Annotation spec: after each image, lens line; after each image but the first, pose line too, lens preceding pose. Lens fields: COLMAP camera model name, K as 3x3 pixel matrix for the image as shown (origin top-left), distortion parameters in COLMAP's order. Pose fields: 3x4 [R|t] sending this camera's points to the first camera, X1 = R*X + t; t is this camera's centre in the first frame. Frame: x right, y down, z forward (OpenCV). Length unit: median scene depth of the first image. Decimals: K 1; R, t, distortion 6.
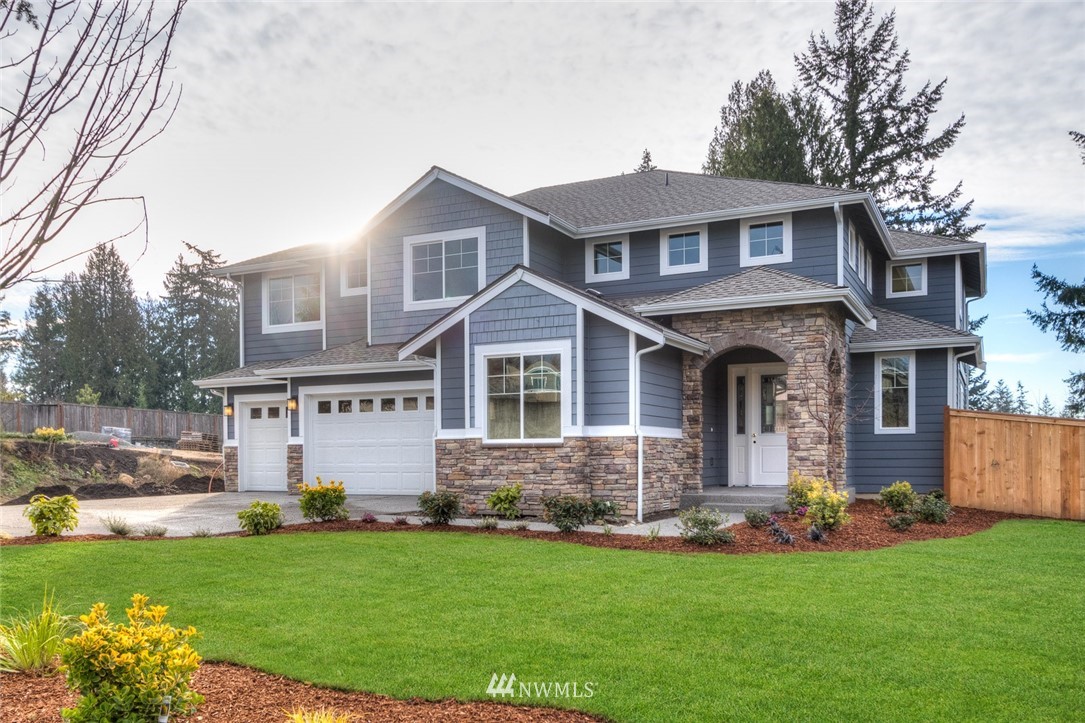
lens RADIAL K [[907.8, 0, 542.2], [0, 907.8, 368.2], [0, 0, 1]] dist [-0.008444, -0.001598]
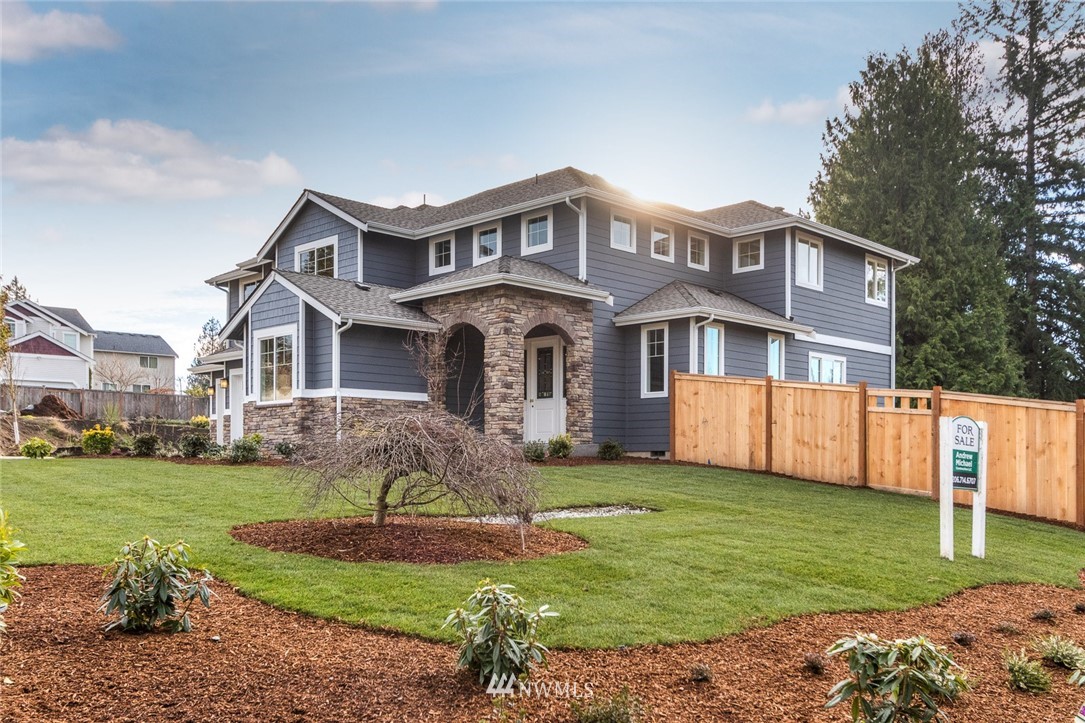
lens RADIAL K [[958.2, 0, 542.6], [0, 958.2, 355.4], [0, 0, 1]] dist [0.040953, 0.007271]
pose [[0.952938, -0.027895, -0.301878, 0.707543], [0.025377, 0.999603, -0.012259, 0.036217], [0.302100, 0.004022, 0.953268, -0.192408]]
